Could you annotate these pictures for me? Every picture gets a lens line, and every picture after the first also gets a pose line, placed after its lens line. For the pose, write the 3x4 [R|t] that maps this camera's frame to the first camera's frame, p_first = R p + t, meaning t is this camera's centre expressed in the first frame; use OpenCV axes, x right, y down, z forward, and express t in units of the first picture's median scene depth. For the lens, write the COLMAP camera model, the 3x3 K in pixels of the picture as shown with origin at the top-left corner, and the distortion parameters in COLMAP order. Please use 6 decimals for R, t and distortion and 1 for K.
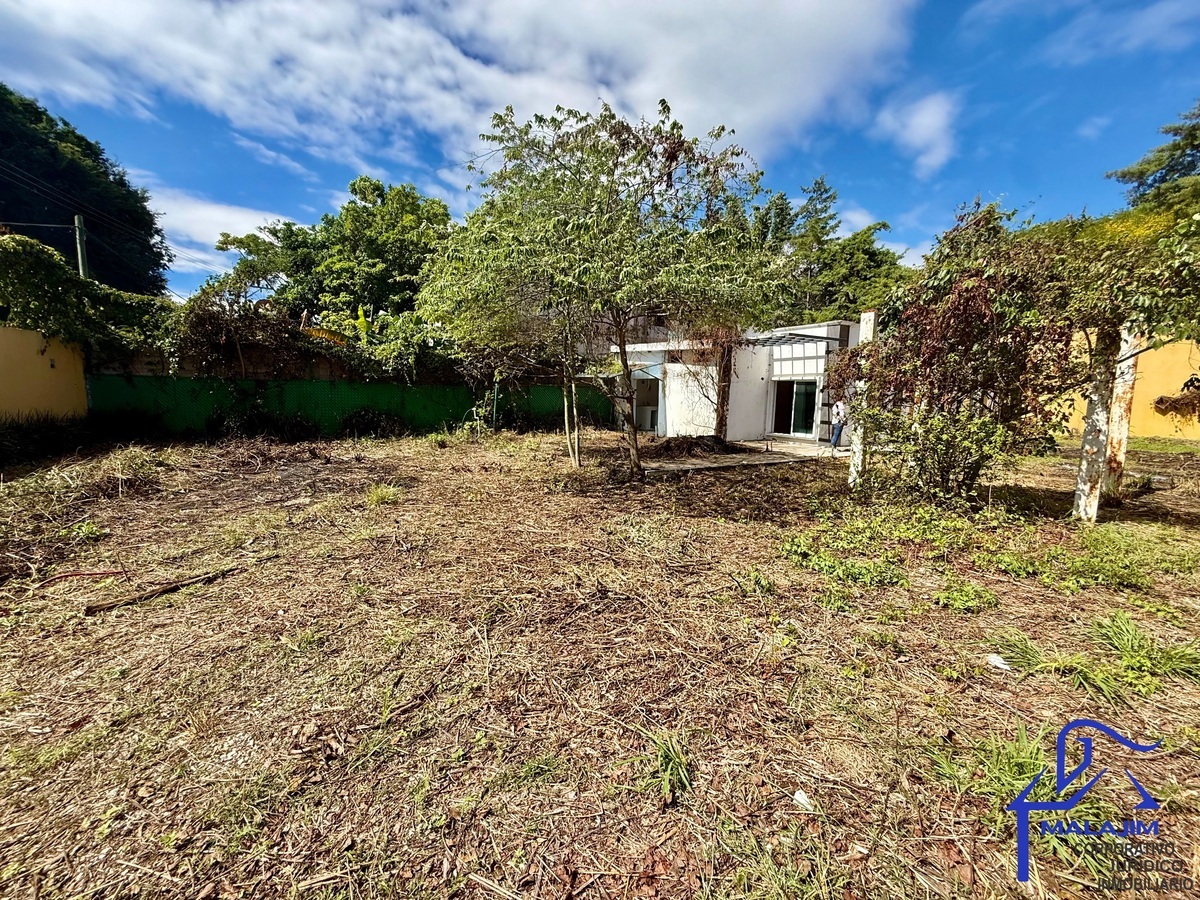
lens RADIAL K [[481.1, 0, 599.8], [0, 481.1, 449.2], [0, 0, 1]] dist [0.006496, -0.001934]
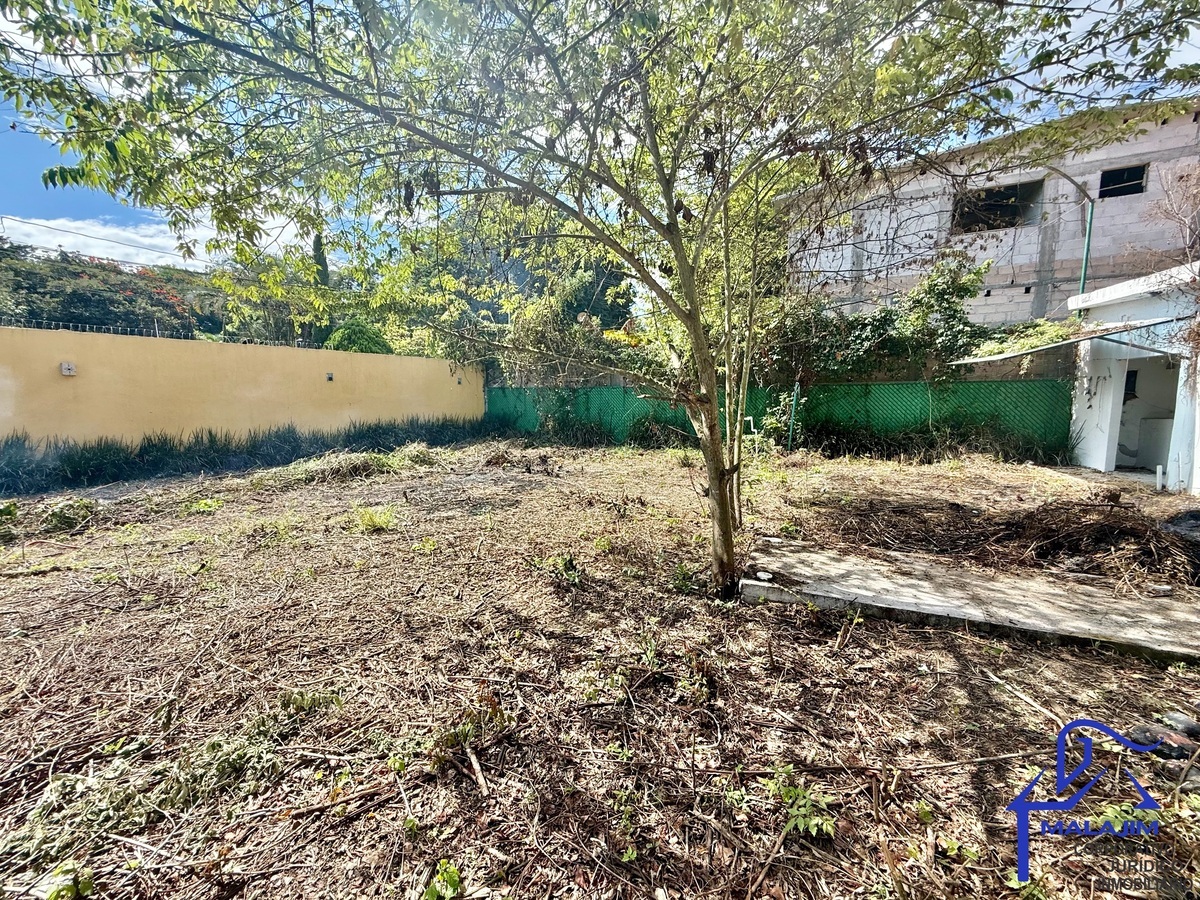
lens RADIAL K [[481.1, 0, 599.9], [0, 481.1, 449.5], [0, 0, 1]] dist [0.006496, -0.001934]
pose [[0.663048, 0.050723, -0.746856, 0.109259], [-0.092273, 0.995631, -0.014300, -0.002969], [0.742868, 0.078397, 0.664832, 0.320885]]
